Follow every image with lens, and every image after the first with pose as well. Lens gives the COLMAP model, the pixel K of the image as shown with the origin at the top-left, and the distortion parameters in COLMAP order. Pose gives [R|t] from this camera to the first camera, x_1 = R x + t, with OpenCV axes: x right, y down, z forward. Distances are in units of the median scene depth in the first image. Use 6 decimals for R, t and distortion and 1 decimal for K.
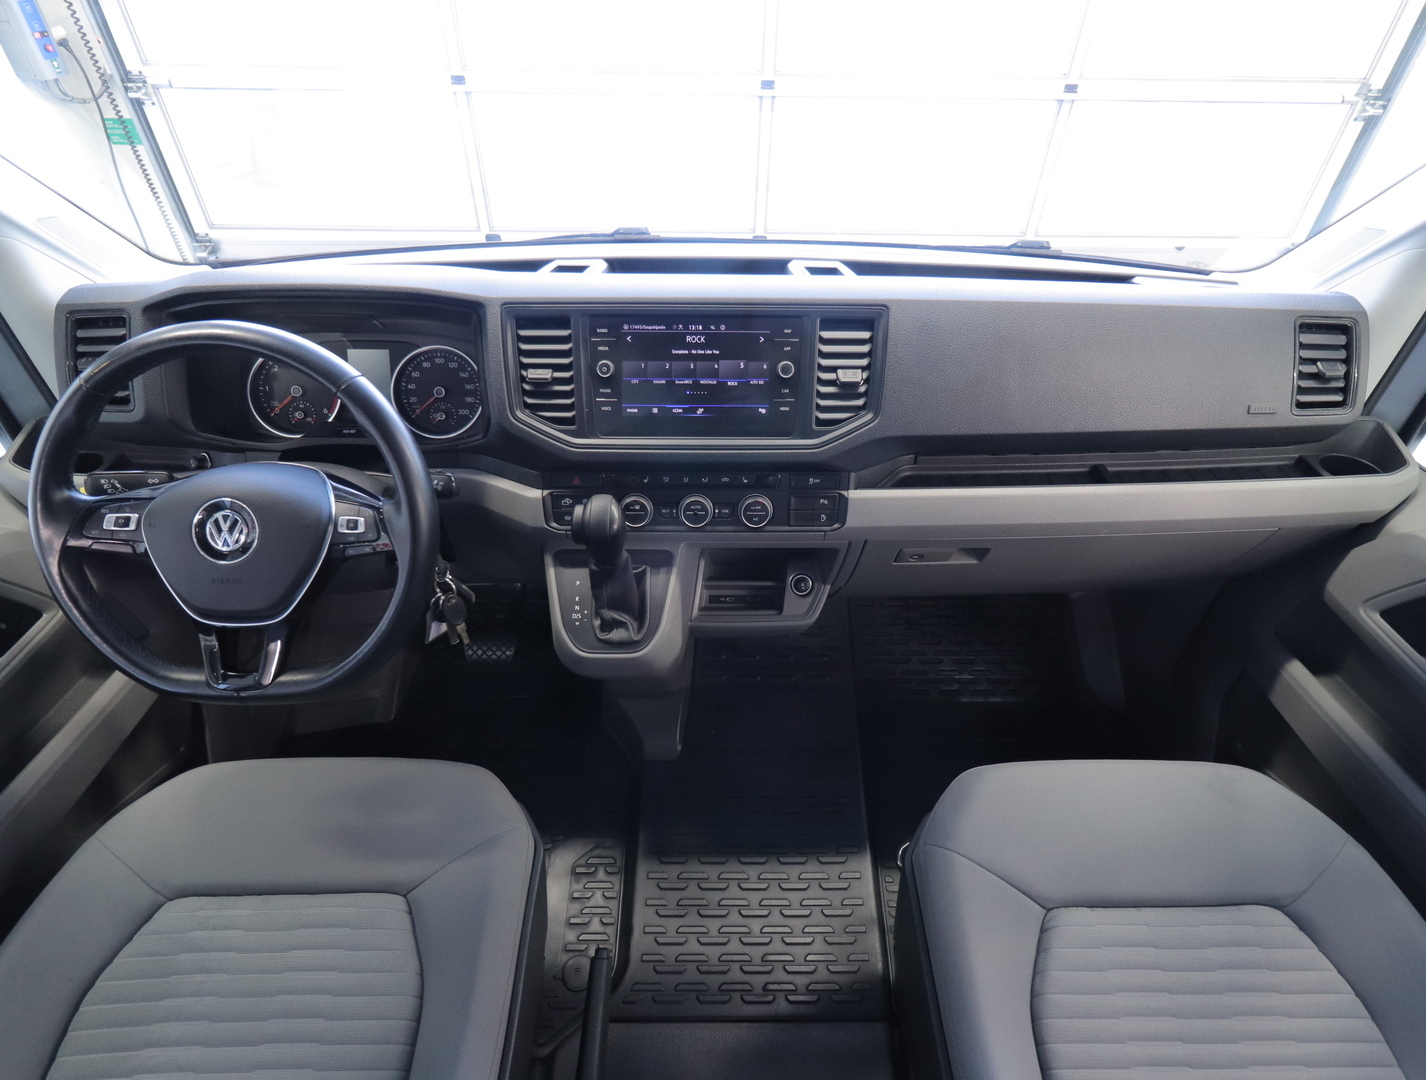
lens RADIAL K [[734.6, 0, 713.6], [0, 734.6, 540.3], [0, 0, 1]] dist [0.005065, -0.001185]
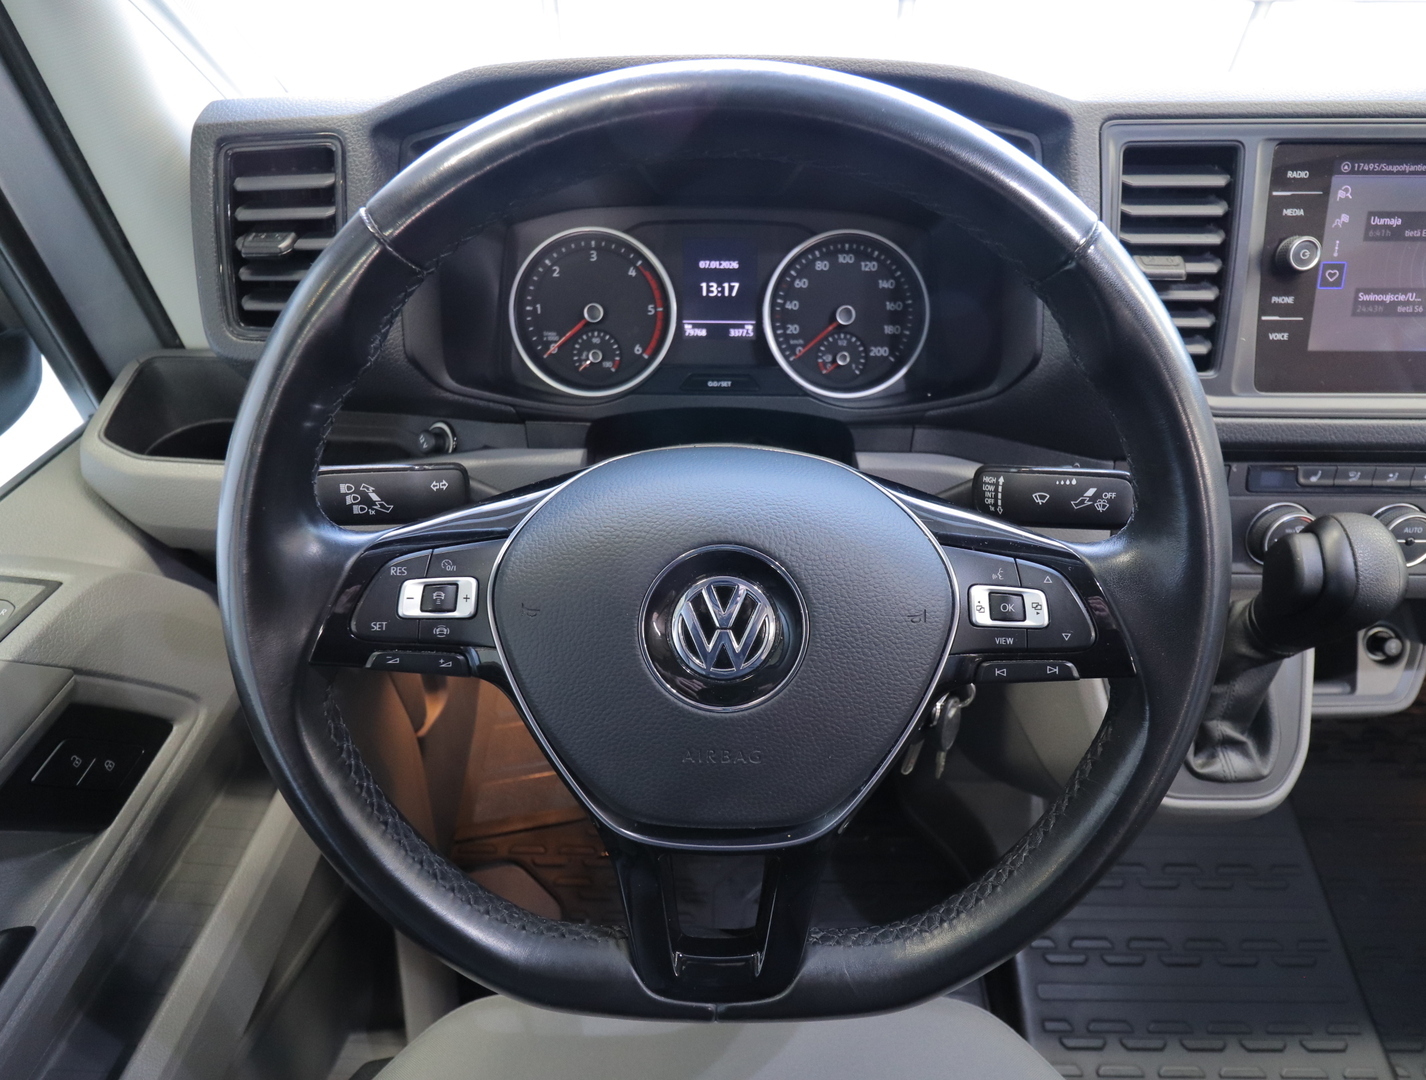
lens RADIAL K [[734.6, 0, 715.2], [0, 734.6, 537.7], [0, 0, 1]] dist [0.005065, -0.001185]
pose [[0.999959, 0.003504, -0.008378, -0.522792], [-0.003183, 0.999270, 0.038073, -0.059096], [0.008506, -0.038045, 0.999240, 0.483642]]
